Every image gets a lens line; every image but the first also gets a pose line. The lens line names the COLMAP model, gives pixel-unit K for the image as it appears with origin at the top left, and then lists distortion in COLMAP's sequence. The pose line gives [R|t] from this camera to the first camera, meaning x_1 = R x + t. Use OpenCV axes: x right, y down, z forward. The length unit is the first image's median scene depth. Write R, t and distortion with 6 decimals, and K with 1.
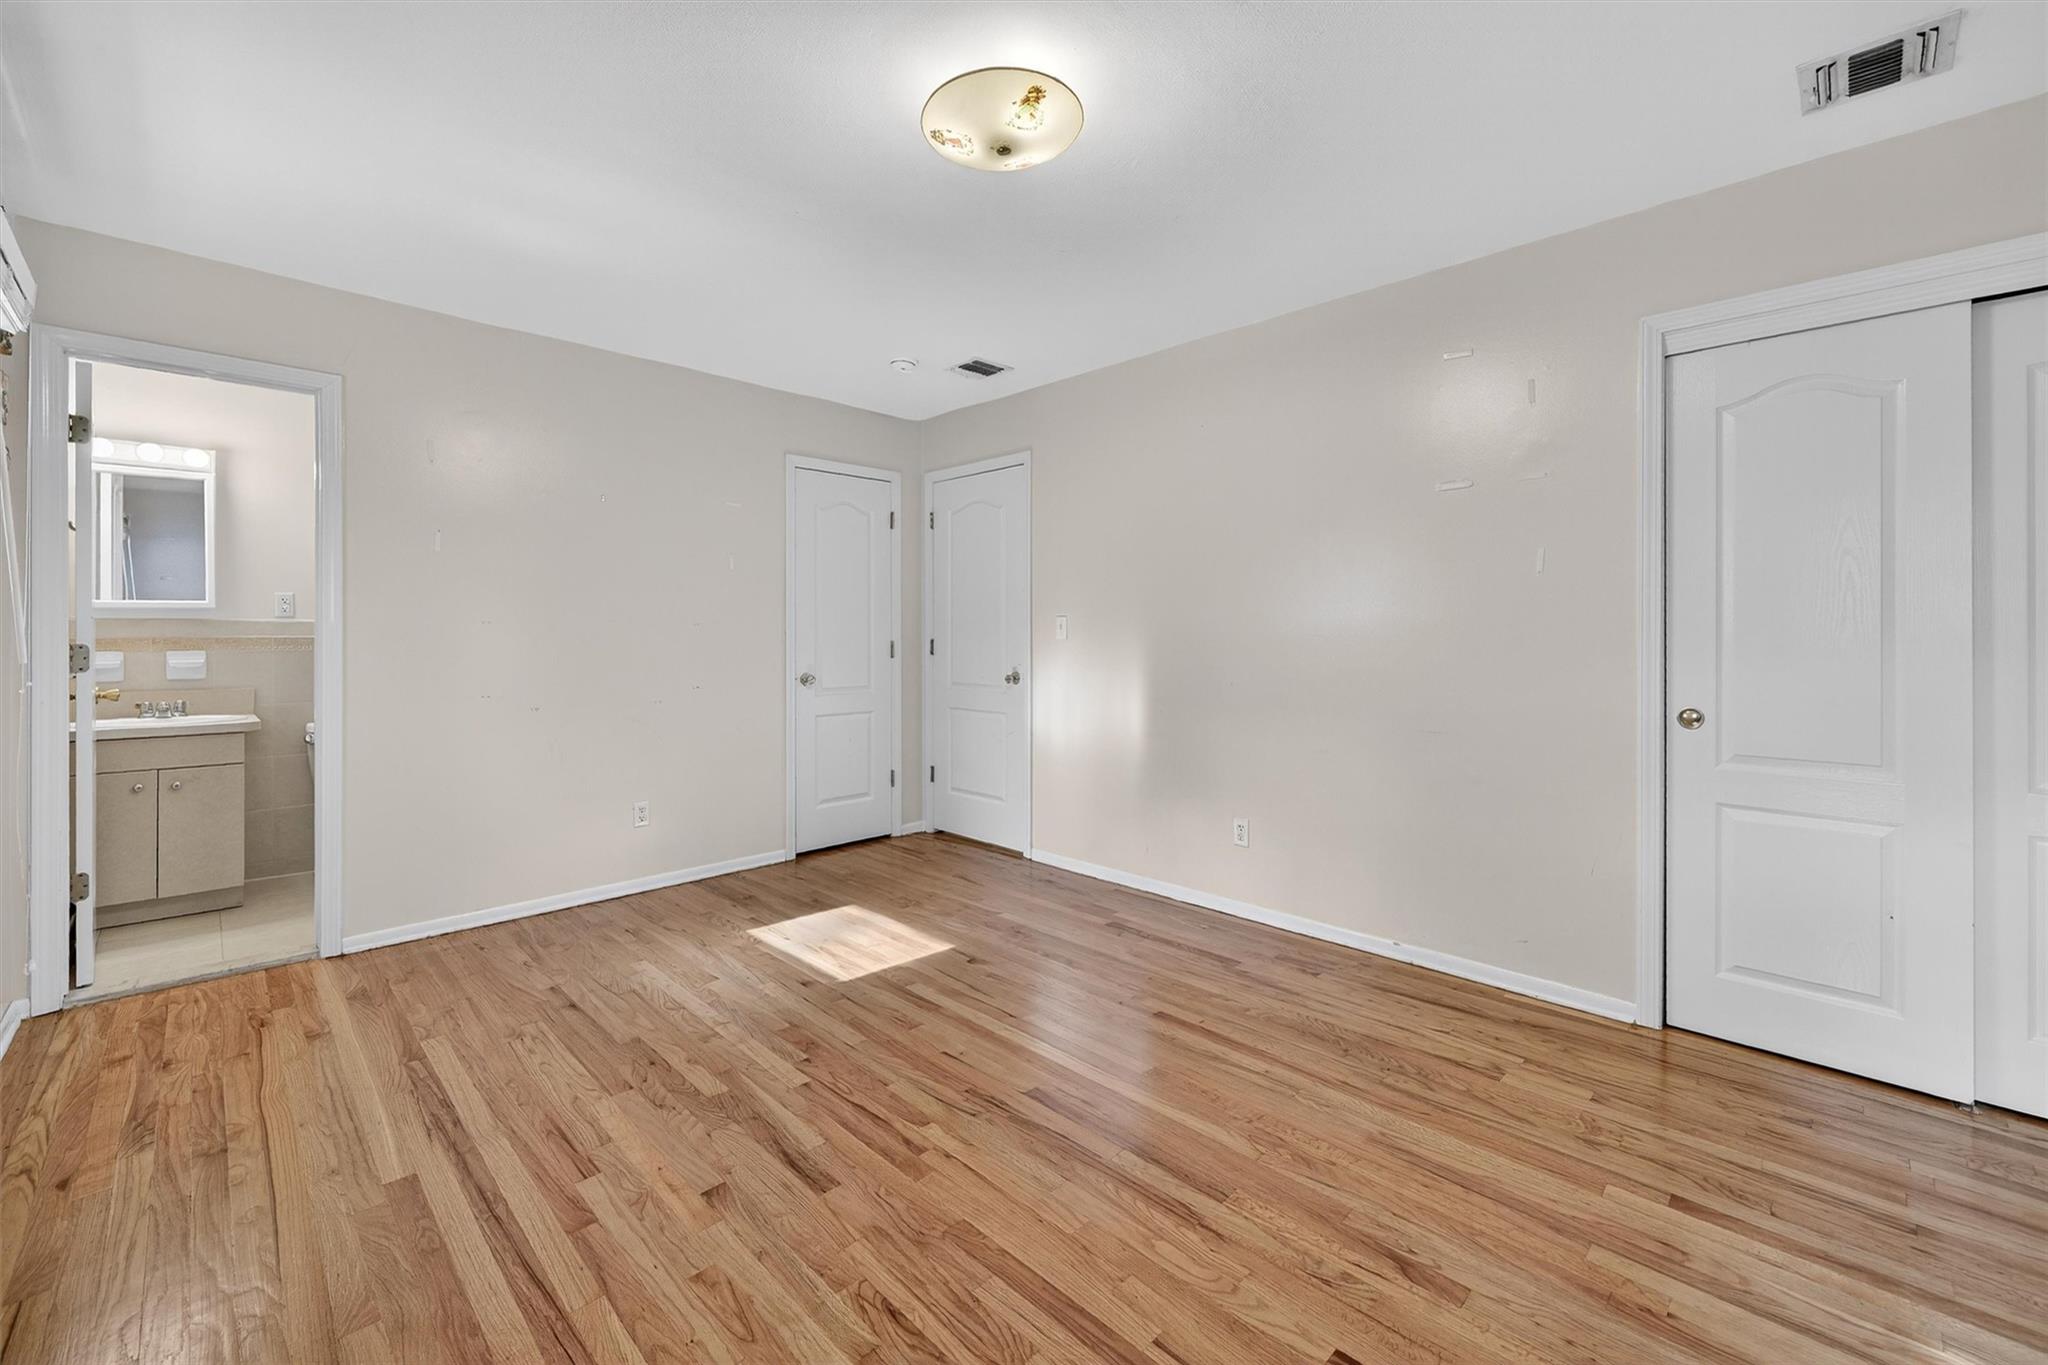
lens RADIAL K [[862.5, 0, 1018.2], [0, 862.5, 644.1], [0, 0, 1]] dist [-0.001609, -0.000209]
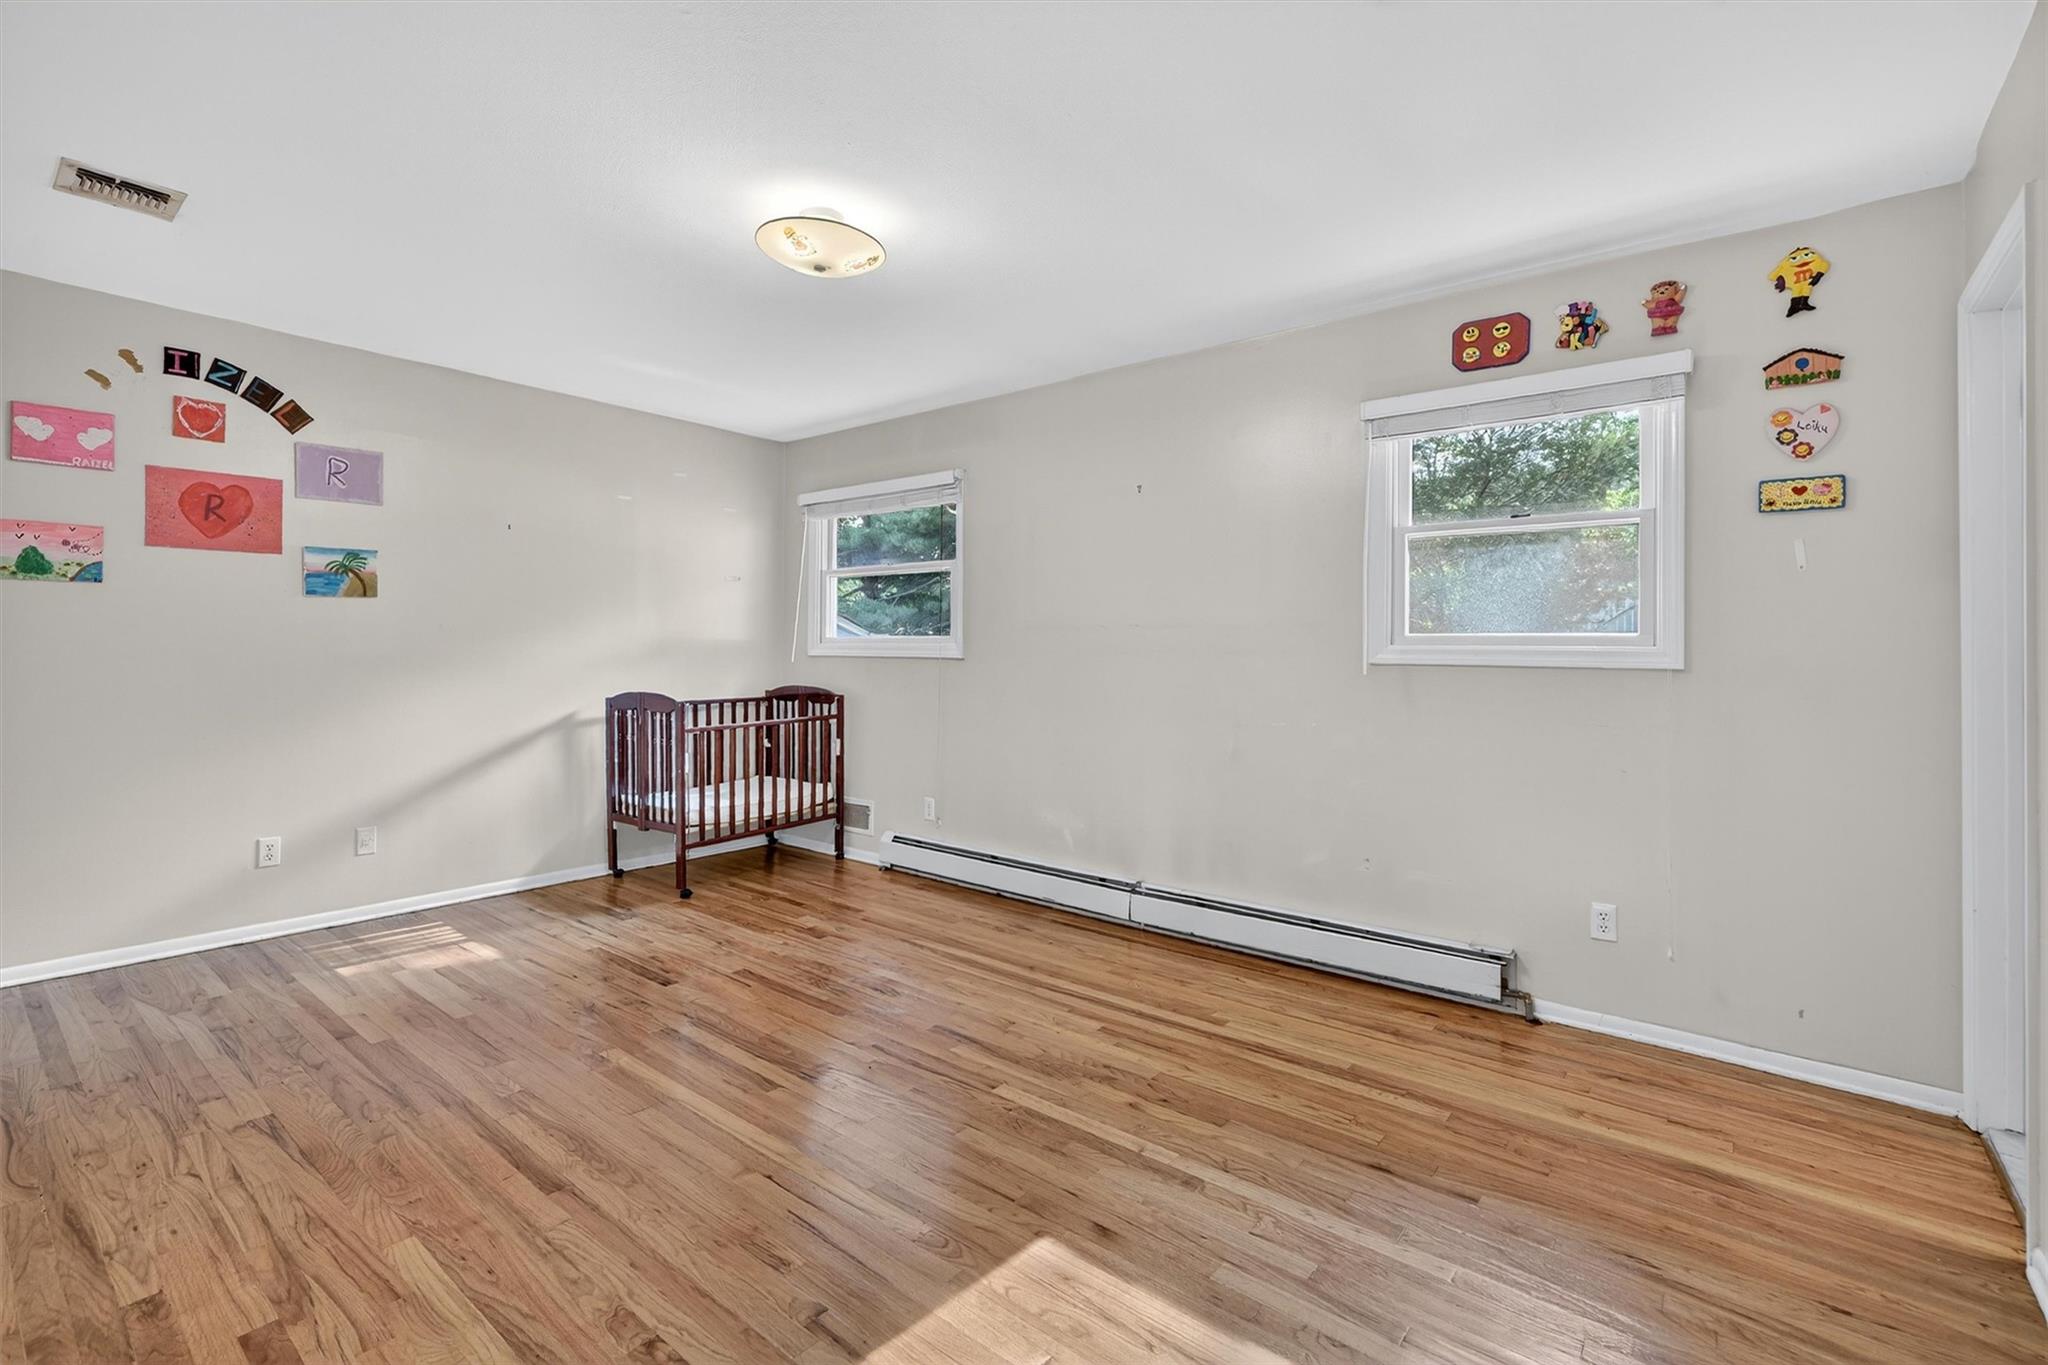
lens RADIAL K [[862.5, 0, 1018.2], [0, 862.5, 644.1], [0, 0, 1]] dist [-0.001609, -0.000209]
pose [[-0.991459, -0.013432, -0.129726, -0.138407], [-0.012037, 0.999861, -0.011533, -0.015109], [0.129863, -0.009873, -0.991483, 2.130366]]
